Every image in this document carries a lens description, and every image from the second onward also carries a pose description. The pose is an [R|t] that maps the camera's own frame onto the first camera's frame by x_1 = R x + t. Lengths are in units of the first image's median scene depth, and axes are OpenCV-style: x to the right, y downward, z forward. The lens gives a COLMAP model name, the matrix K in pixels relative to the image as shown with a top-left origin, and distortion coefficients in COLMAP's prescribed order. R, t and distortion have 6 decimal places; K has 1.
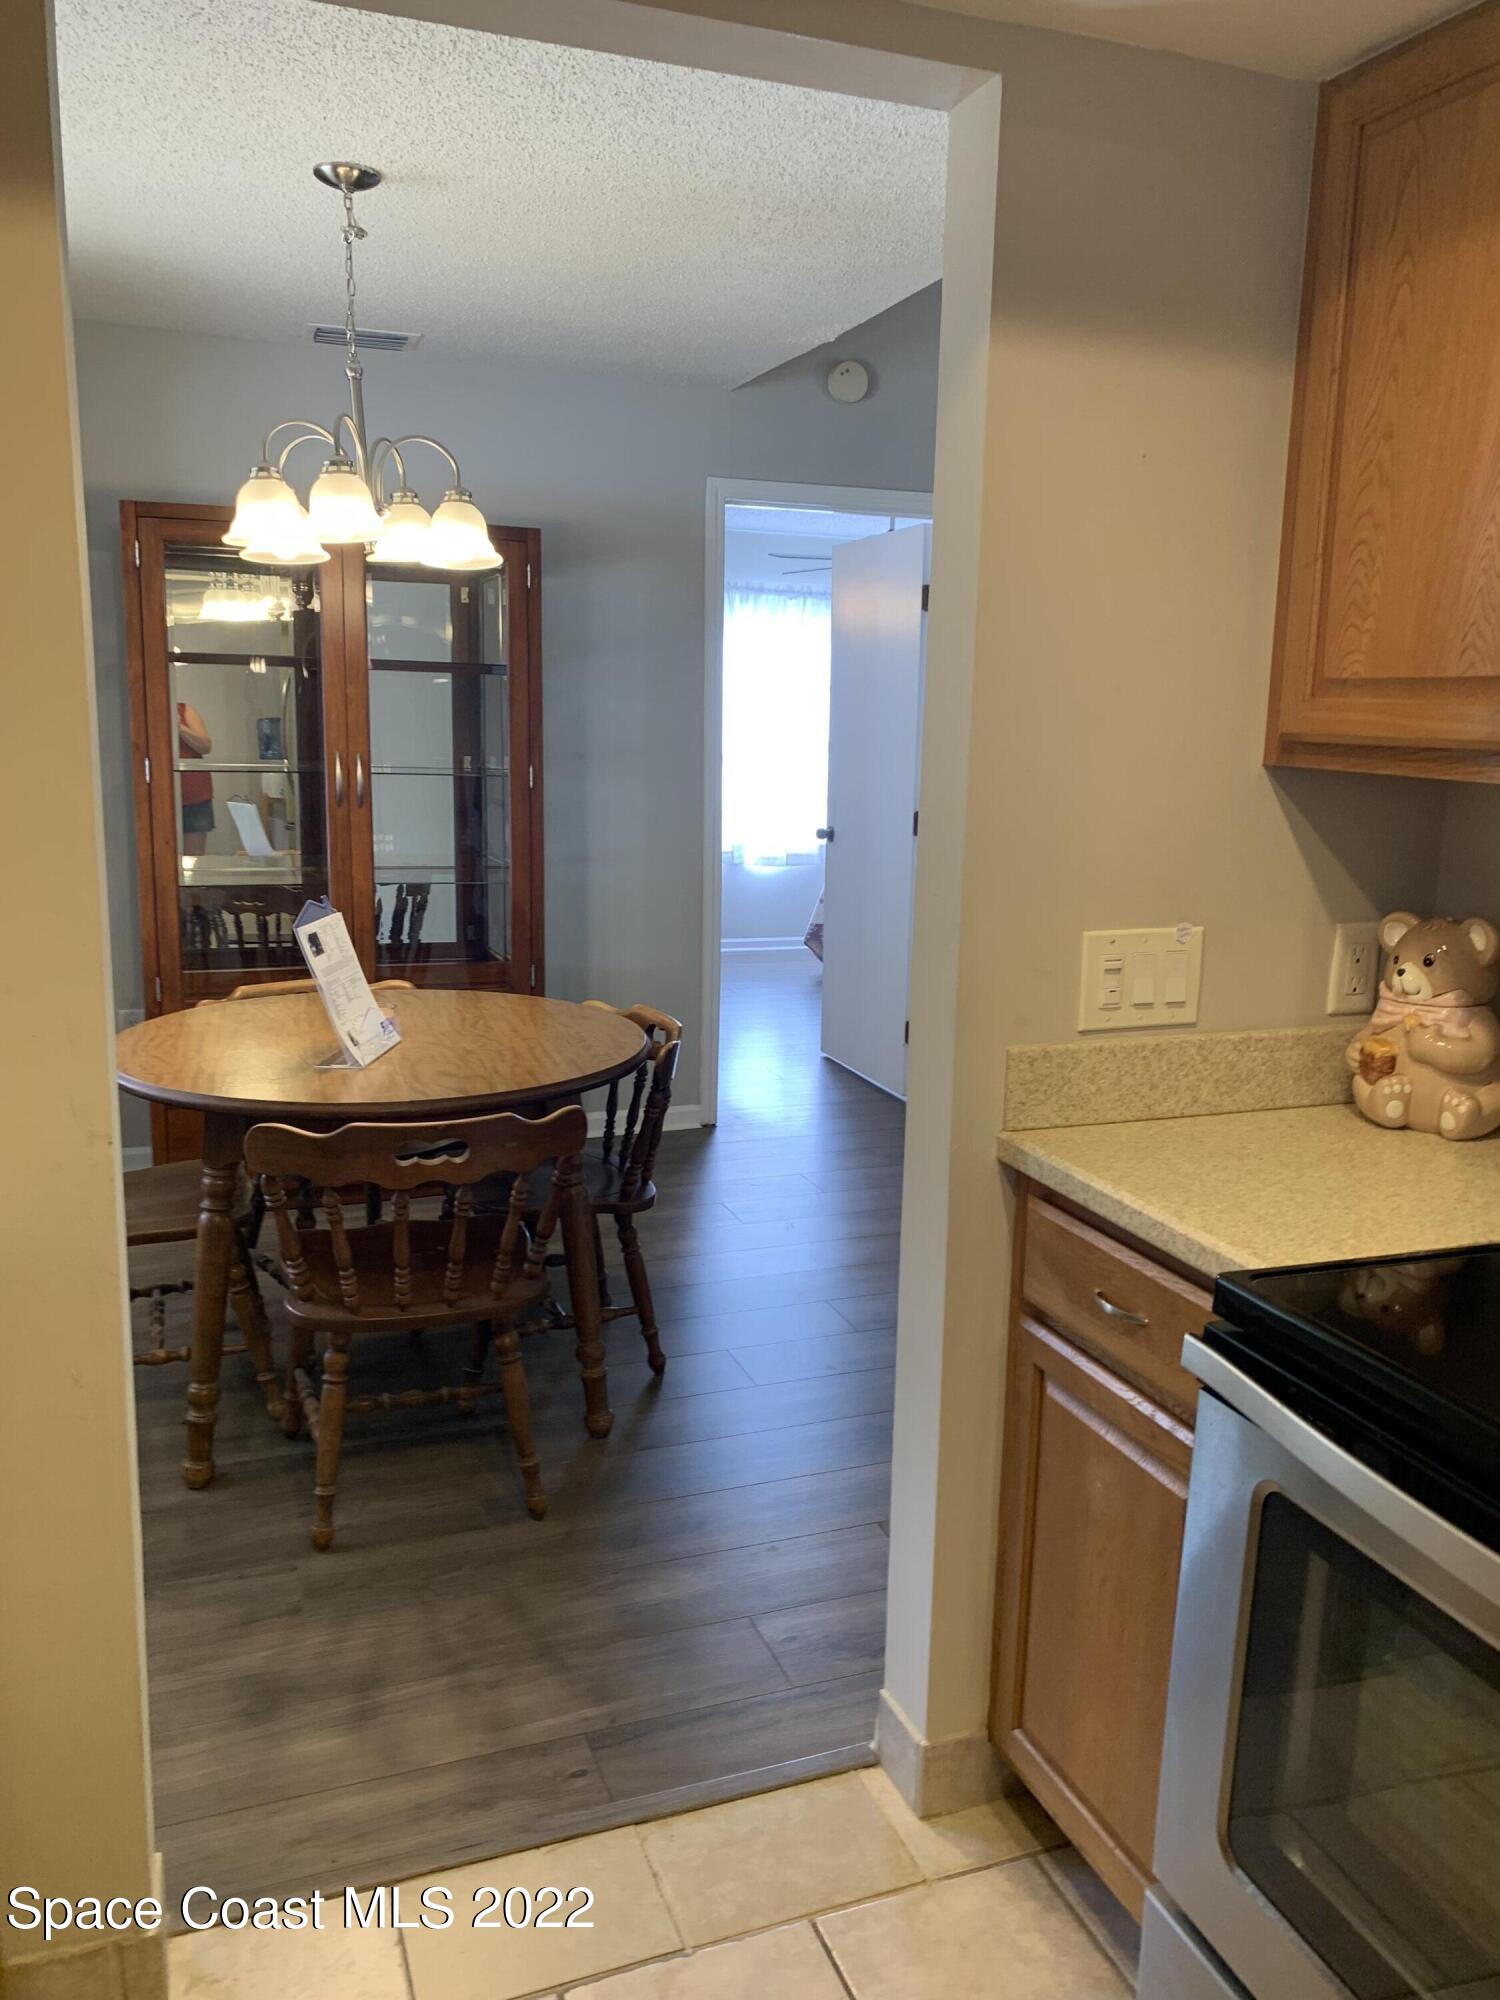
lens RADIAL K [[1514.1, 0, 749.6], [0, 1514.1, 993.3], [0, 0, 1]] dist [0.045868, -0.078069]
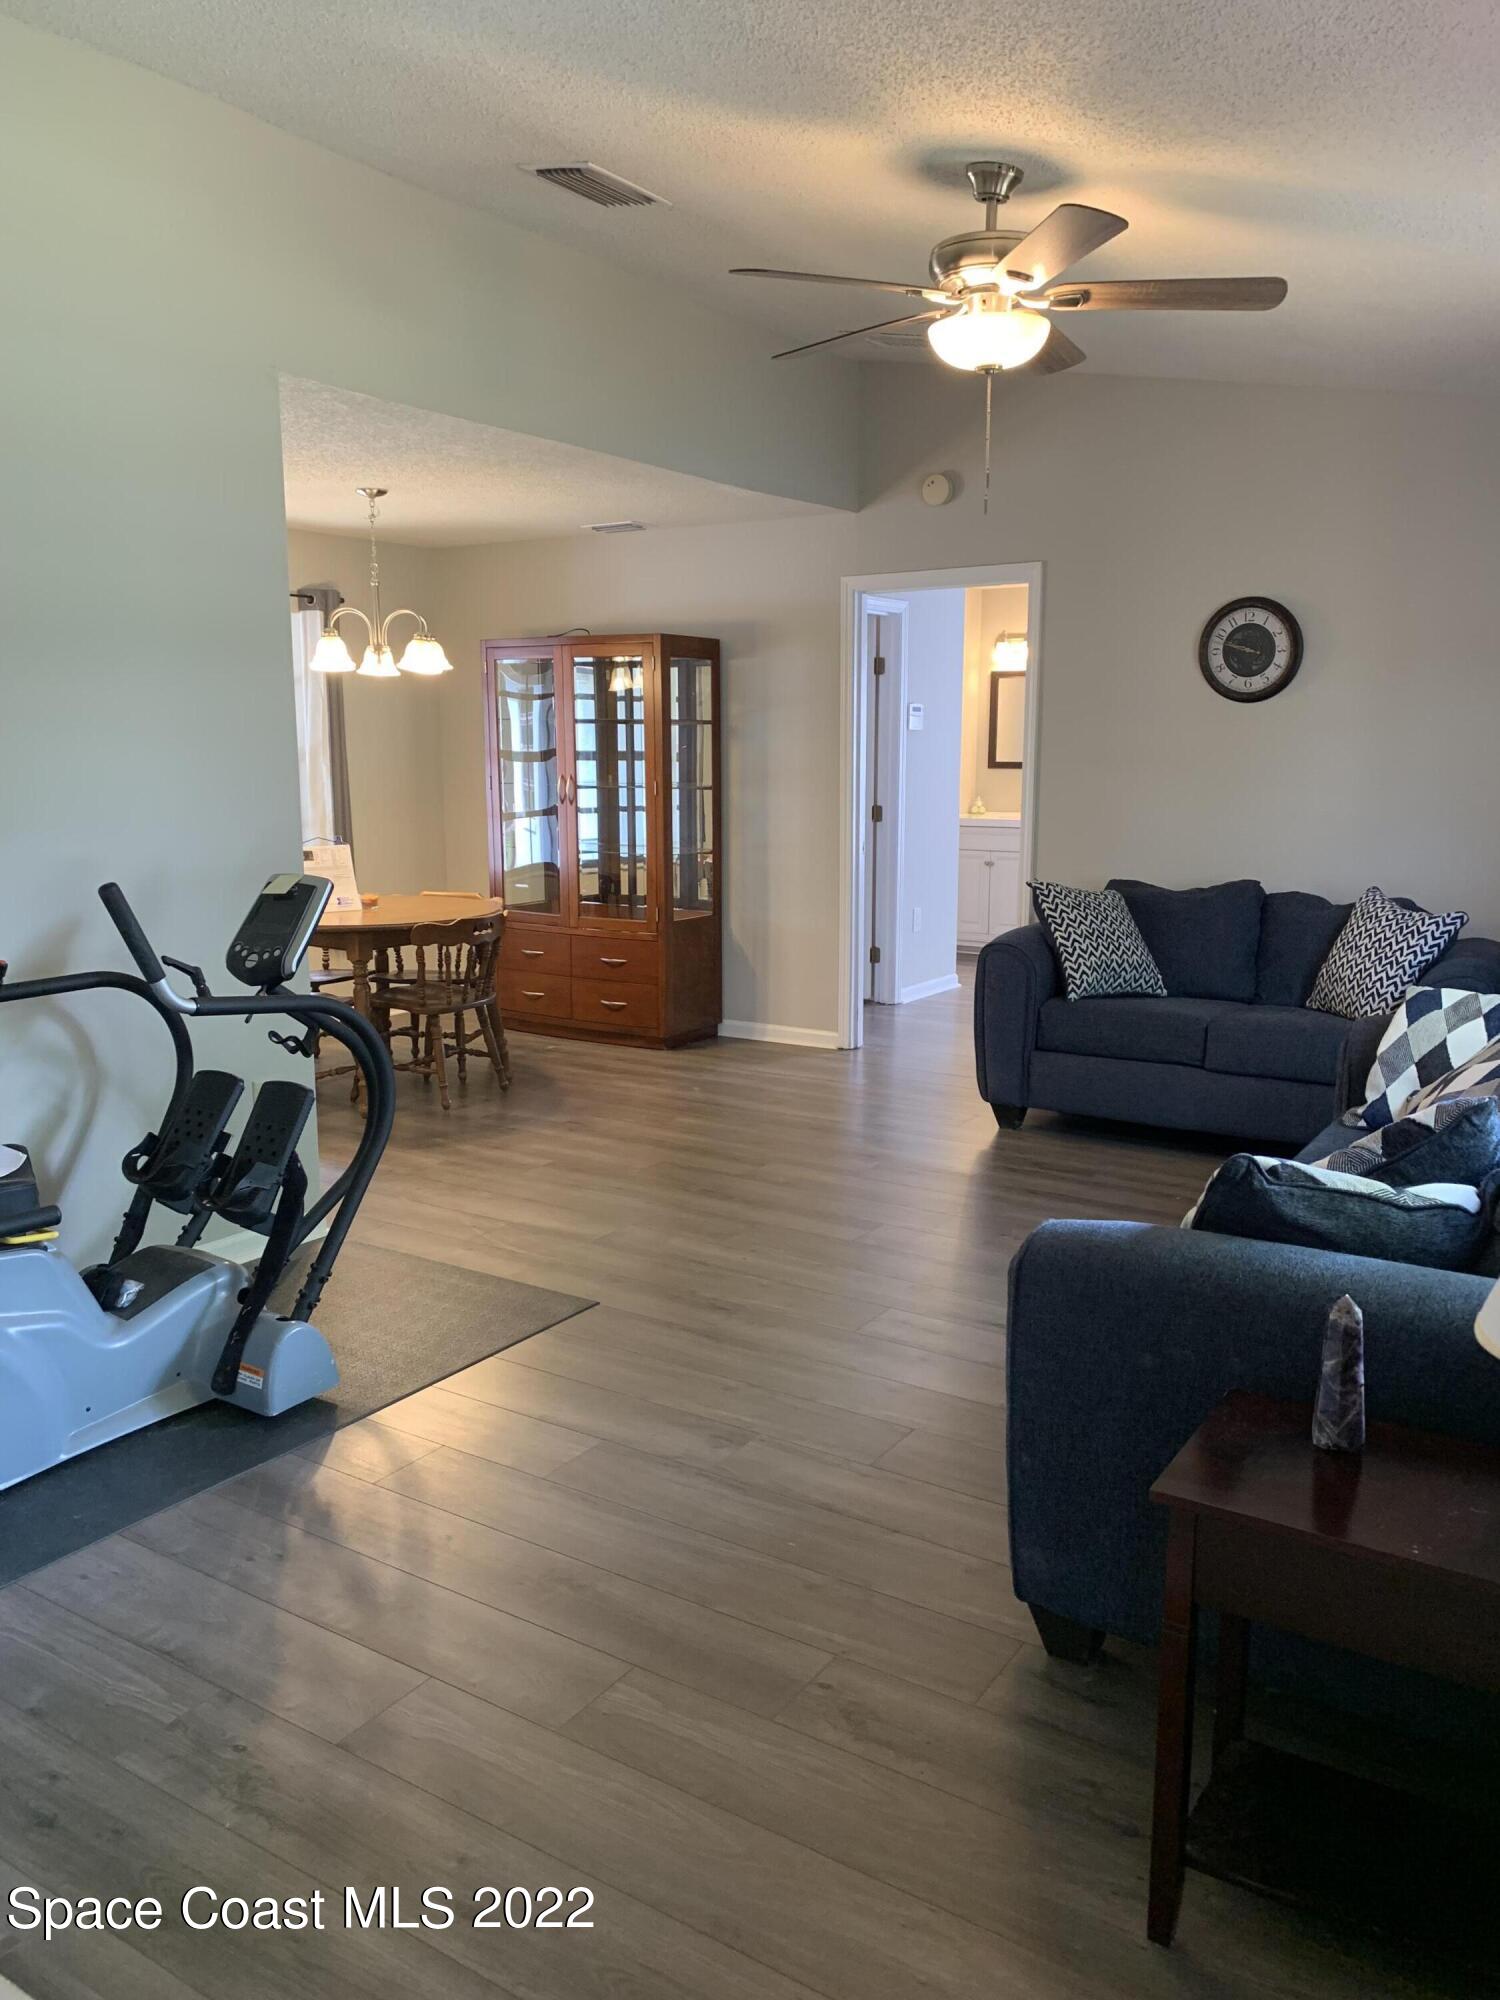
lens RADIAL K [[1514.1, 0, 749.4], [0, 1514.1, 999.0], [0, 0, 1]] dist [0.045868, -0.078069]
pose [[0.593502, 0.106015, -0.797820, 1.610426], [-0.134117, 0.990454, 0.031842, 0.007794], [0.793579, 0.088103, 0.602055, 0.212225]]
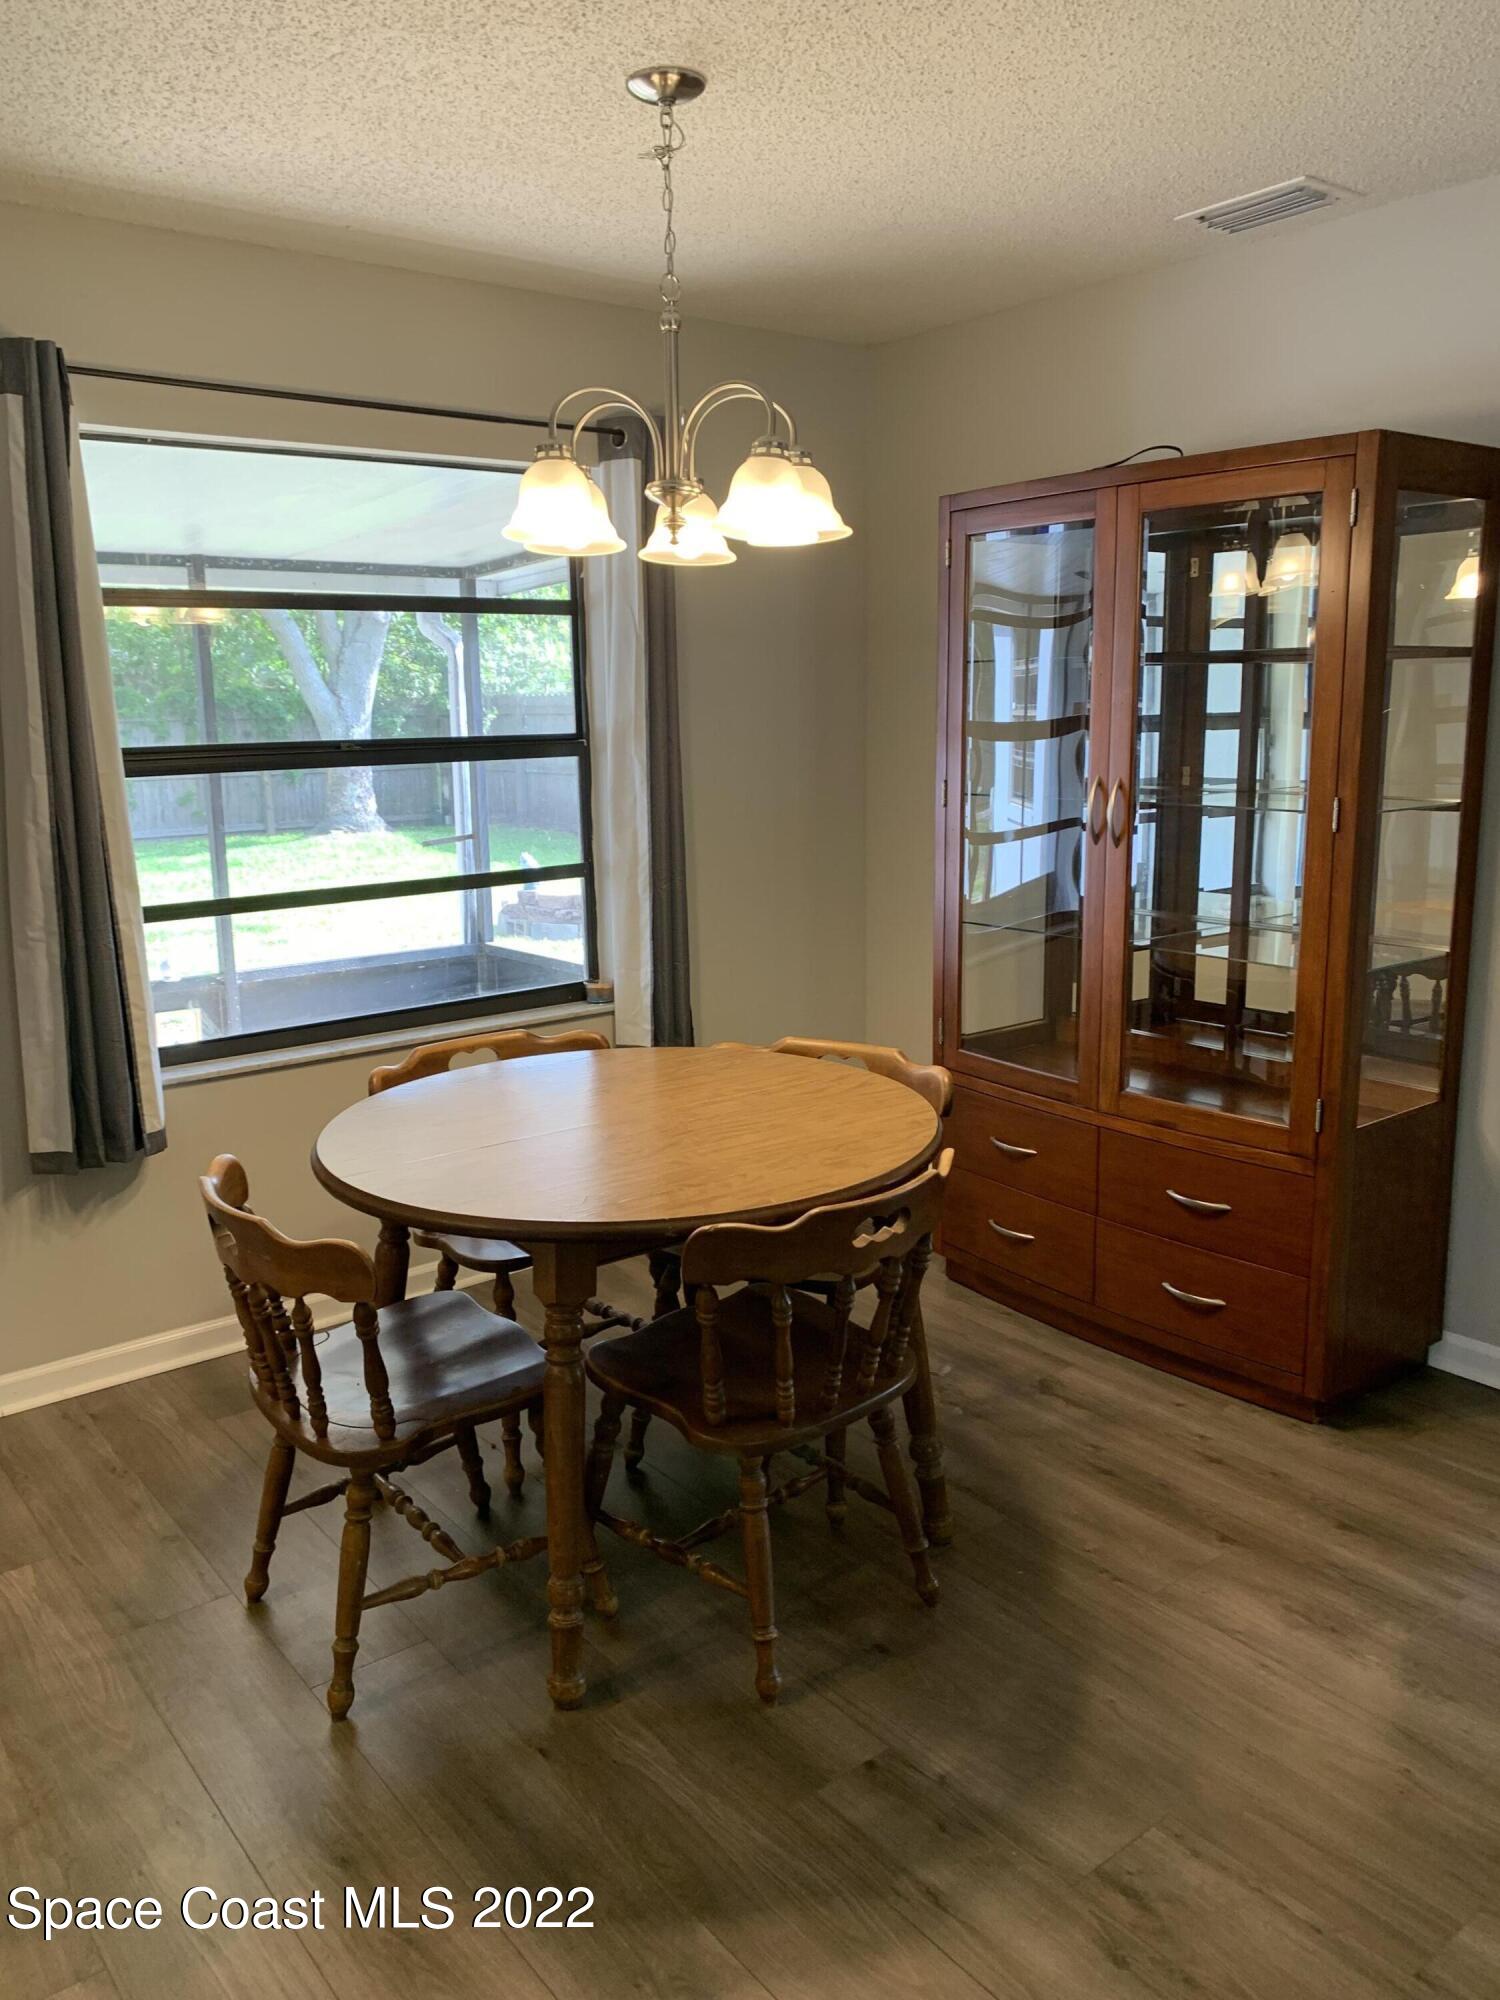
lens RADIAL K [[1514.1, 0, 731.1], [0, 1514.1, 994.7], [0, 0, 1]] dist [0.045868, -0.078069]
pose [[0.302362, 0.152127, -0.940975, 0.548942], [-0.155701, 0.981806, 0.108697, -0.138657], [0.940391, 0.113645, 0.320547, 0.759634]]
